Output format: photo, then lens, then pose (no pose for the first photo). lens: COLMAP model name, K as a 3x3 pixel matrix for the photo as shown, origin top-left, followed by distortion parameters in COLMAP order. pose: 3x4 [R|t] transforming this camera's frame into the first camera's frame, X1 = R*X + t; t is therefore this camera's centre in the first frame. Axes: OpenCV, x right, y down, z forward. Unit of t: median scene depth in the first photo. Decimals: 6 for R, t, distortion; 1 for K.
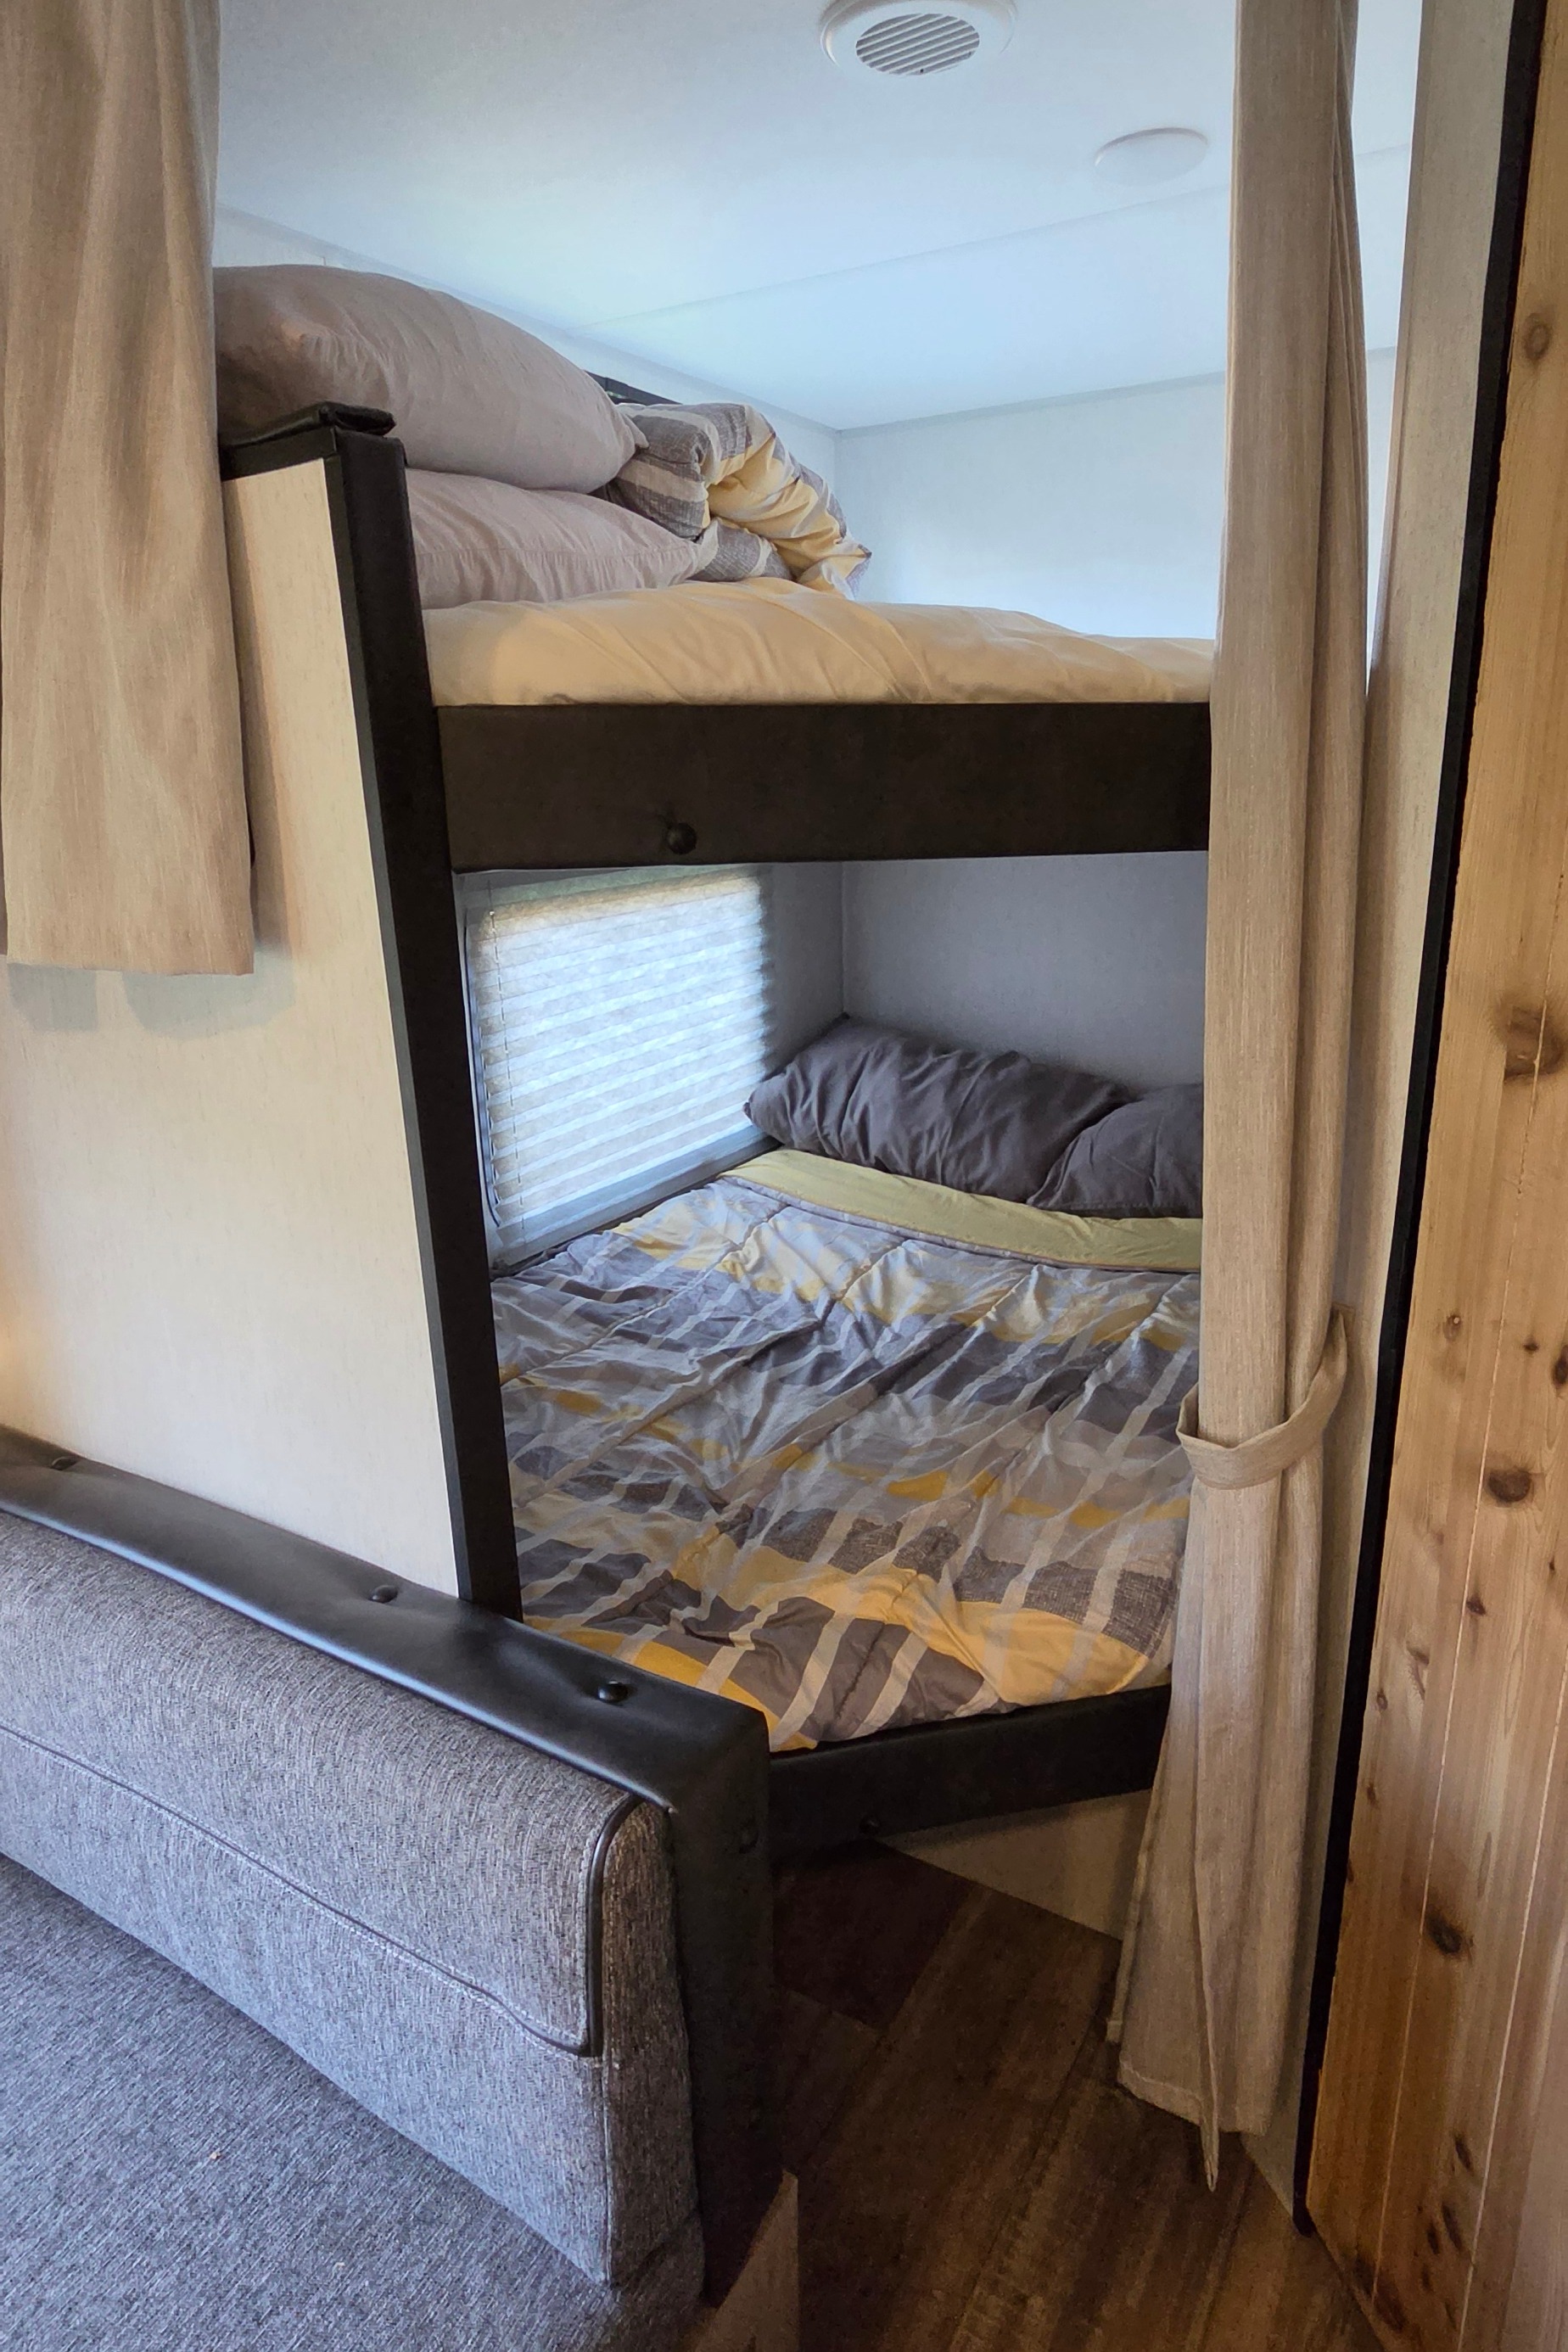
lens RADIAL K [[1404.0, 0, 784.0], [0, 1404.0, 1176.0], [0, 0, 1]] dist [-0.001054, 0.000234]
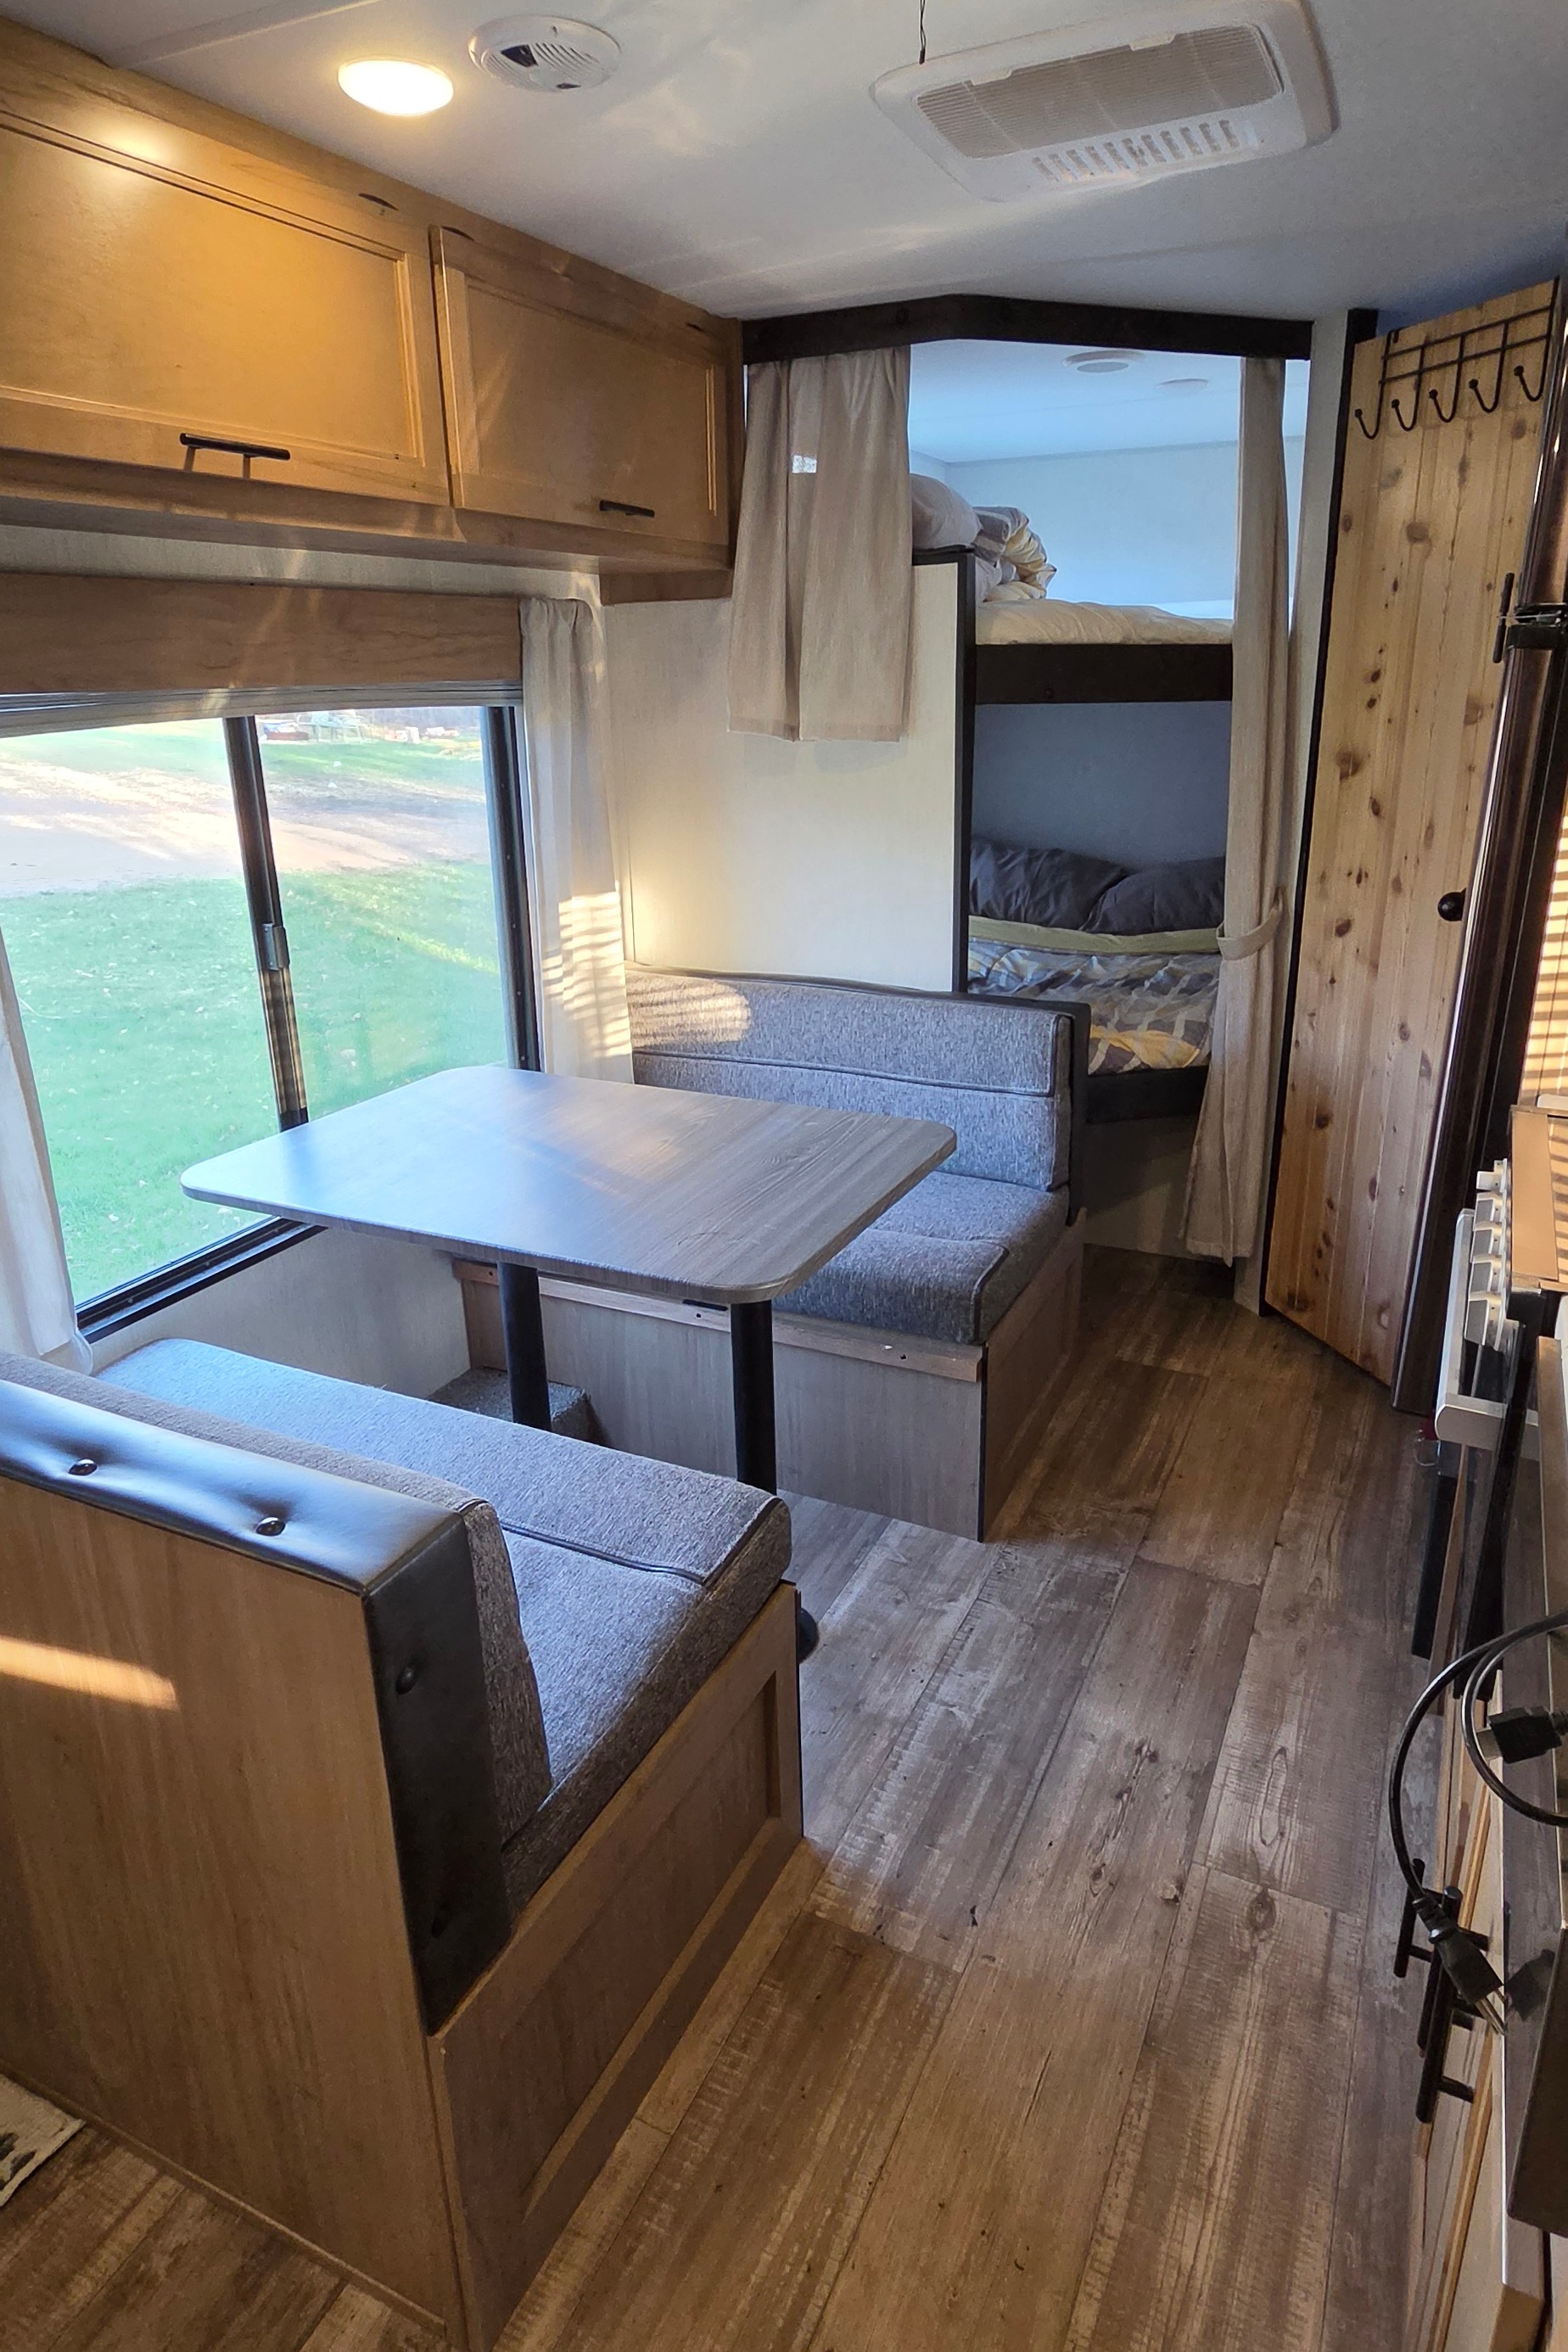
lens RADIAL K [[1432.8, 0, 781.6], [0, 1432.8, 1122.8], [0, 0, 1]] dist [0.000992, 0.000290]
pose [[0.995944, -0.020367, 0.087635, -0.672350], [0.018815, 0.999652, 0.018505, 0.420007], [-0.087982, -0.016781, 0.995981, -1.376464]]
